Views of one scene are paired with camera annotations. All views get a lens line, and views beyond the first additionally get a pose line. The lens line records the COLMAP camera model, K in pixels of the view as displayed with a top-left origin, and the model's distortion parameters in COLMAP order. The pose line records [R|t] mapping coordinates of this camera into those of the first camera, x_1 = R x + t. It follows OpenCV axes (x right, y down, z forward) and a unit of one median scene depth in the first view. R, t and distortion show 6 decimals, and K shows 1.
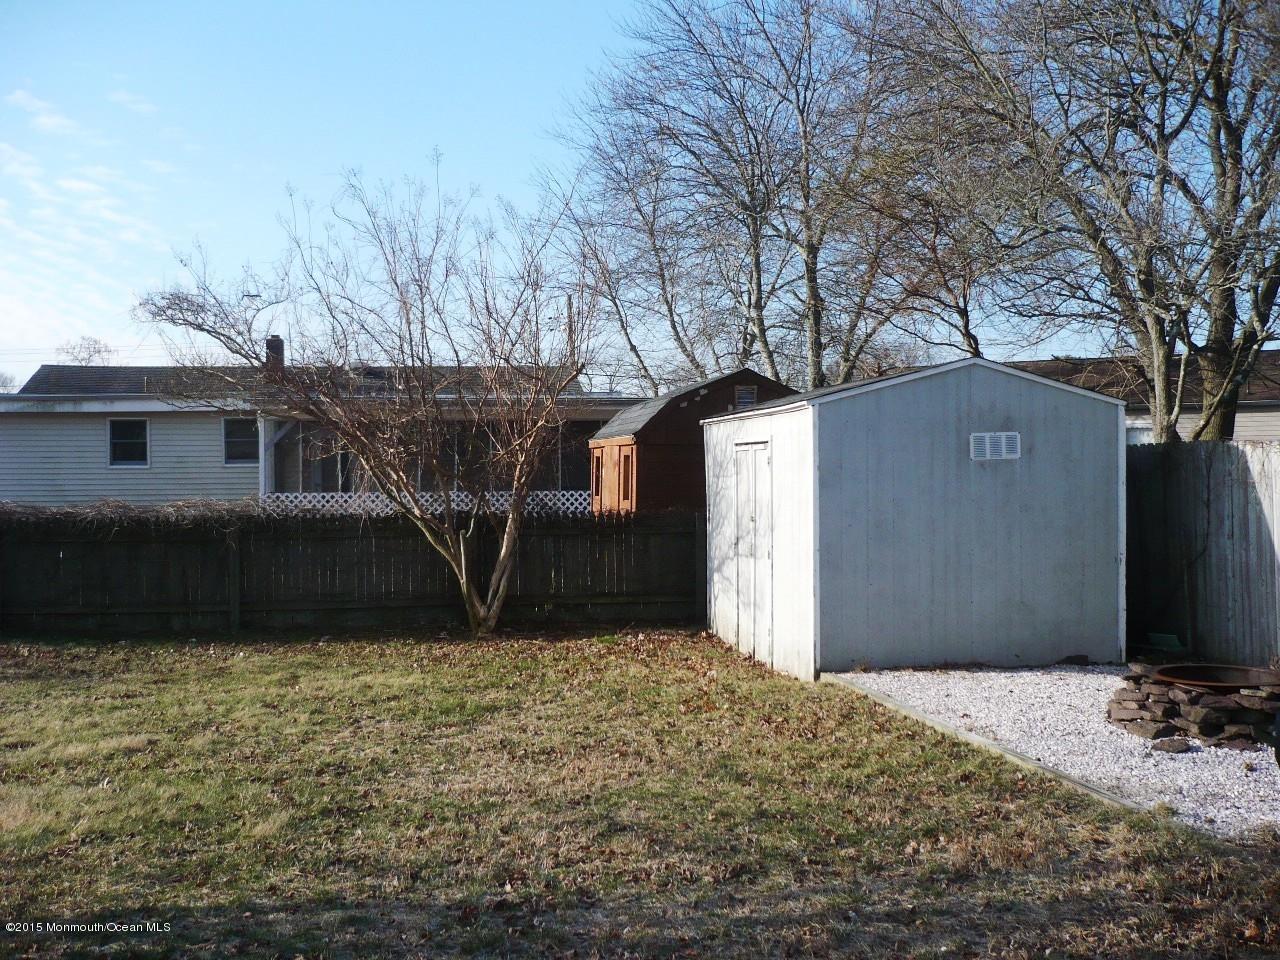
lens RADIAL K [[1356.2, 0, 641.1], [0, 1356.2, 479.7], [0, 0, 1]] dist [-0.061173, 0.000000]
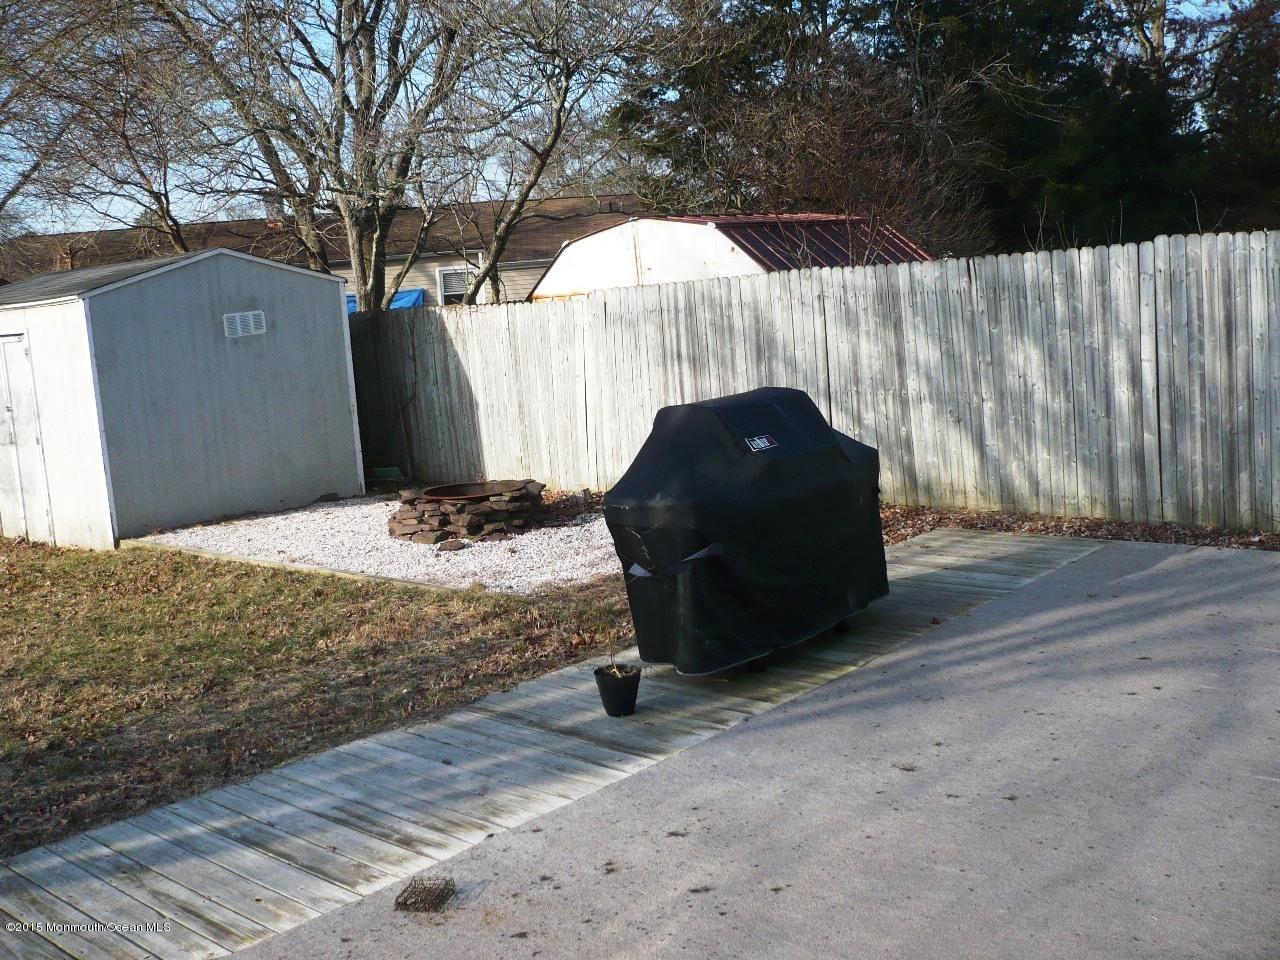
lens RADIAL K [[1356.2, 0, 639.5], [0, 1356.2, 478.4], [0, 0, 1]] dist [-0.061173, 0.000000]
pose [[0.794211, -0.133550, 0.592784, -0.179202], [0.068580, 0.989016, 0.130935, -0.023386], [-0.603759, -0.063337, 0.794646, -0.133542]]
